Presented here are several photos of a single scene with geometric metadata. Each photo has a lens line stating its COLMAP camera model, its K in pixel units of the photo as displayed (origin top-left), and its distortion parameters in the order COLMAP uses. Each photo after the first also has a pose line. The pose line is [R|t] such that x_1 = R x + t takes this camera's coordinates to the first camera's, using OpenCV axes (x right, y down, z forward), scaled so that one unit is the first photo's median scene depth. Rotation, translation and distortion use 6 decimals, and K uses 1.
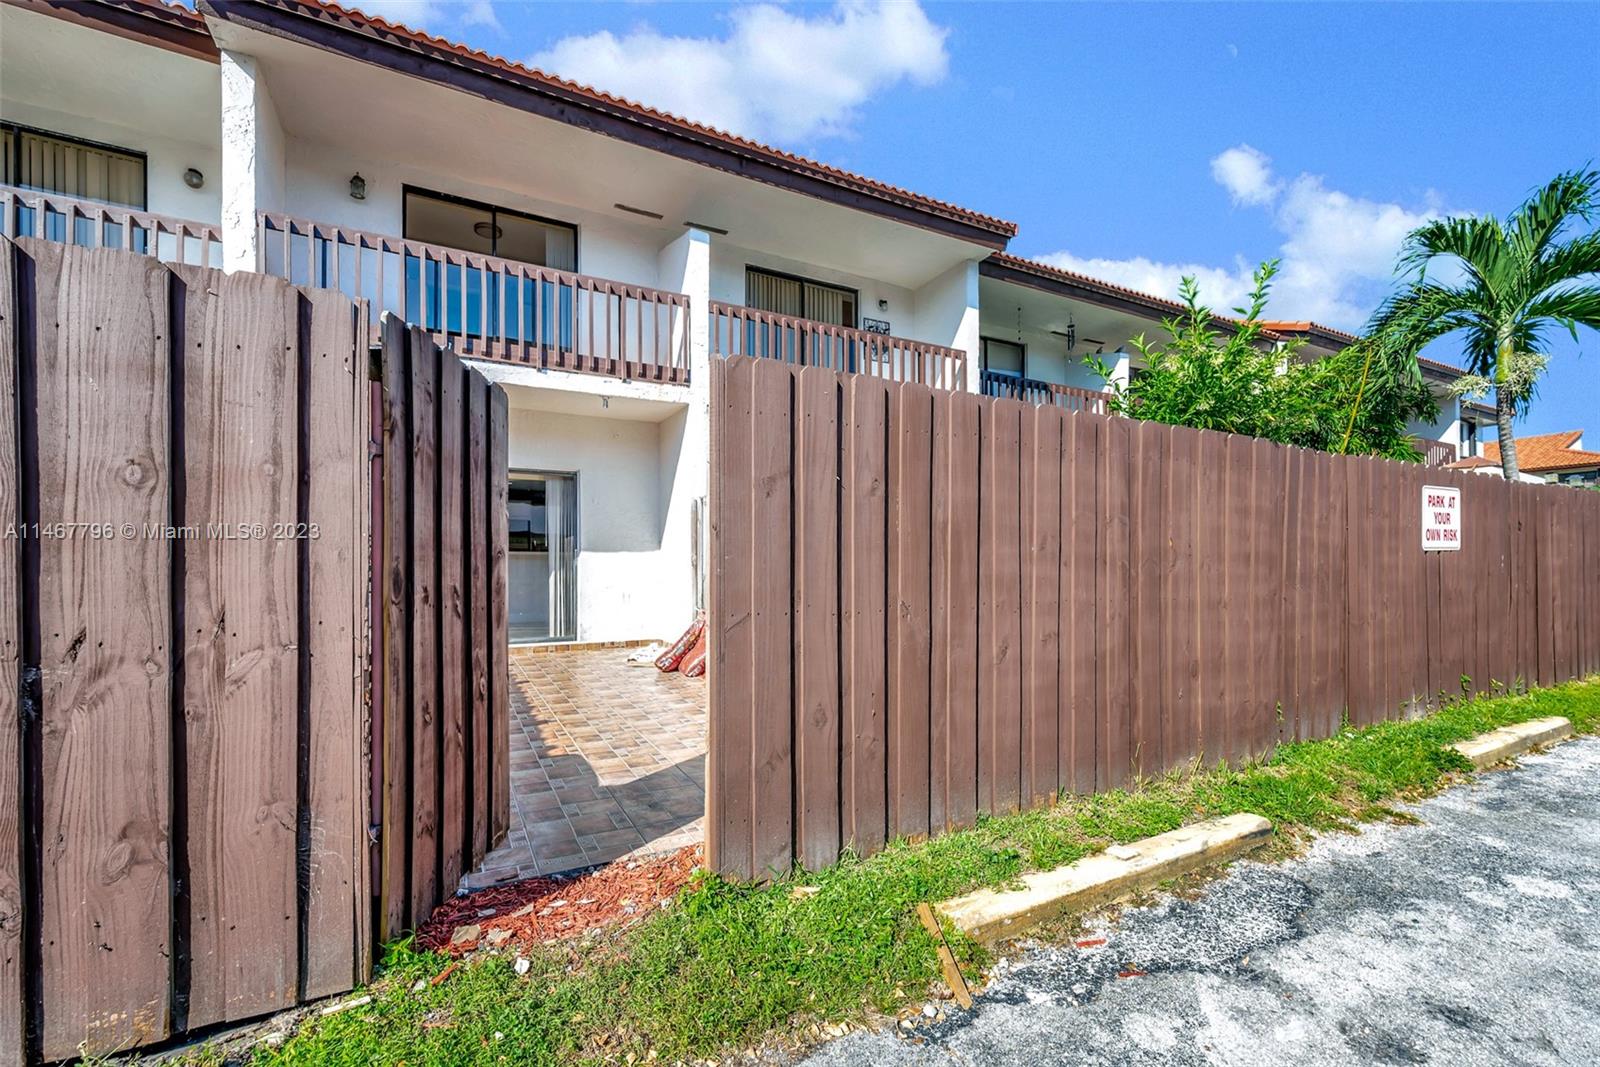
lens RADIAL K [[641.8, 0, 800.1], [0, 641.8, 509.9], [0, 0, 1]] dist [-0.000140, 0.000042]
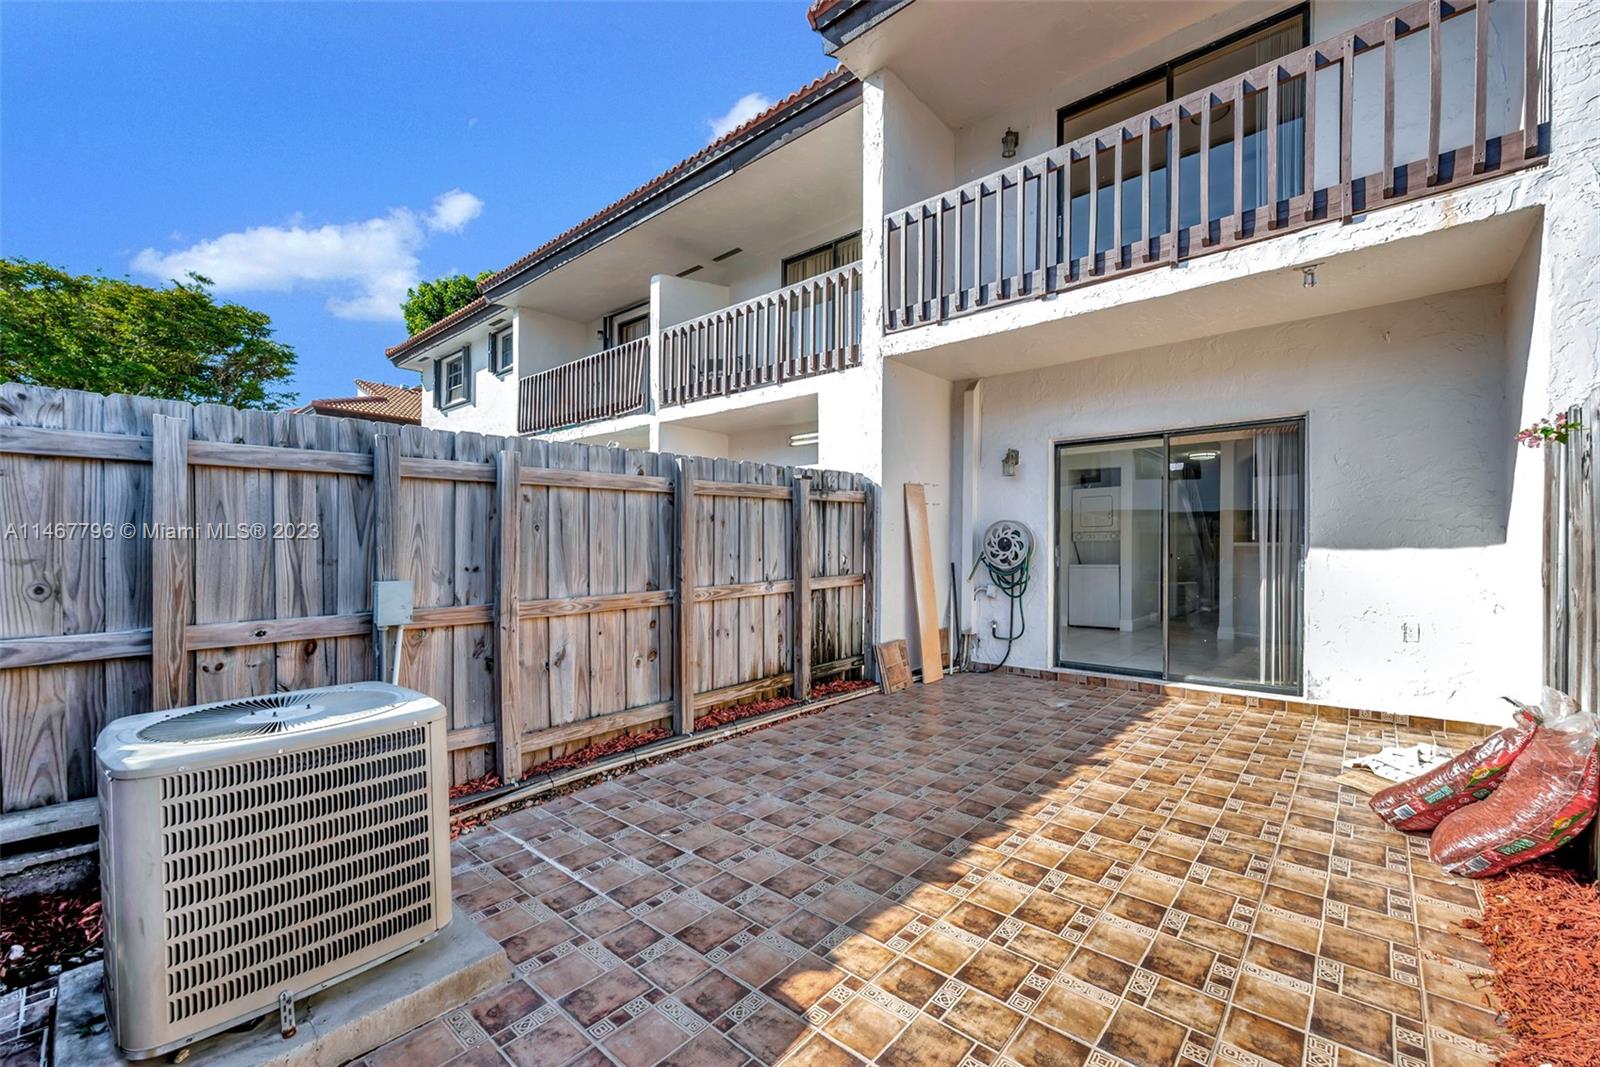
lens RADIAL K [[648.4, 0, 802.4], [0, 648.4, 550.6], [0, 0, 1]] dist [0.001096, 0.000214]
pose [[0.383561, -0.002420, -0.923512, 0.039133], [0.081146, 0.996217, 0.031092, 0.011132], [0.919943, -0.086865, 0.382307, 0.386782]]
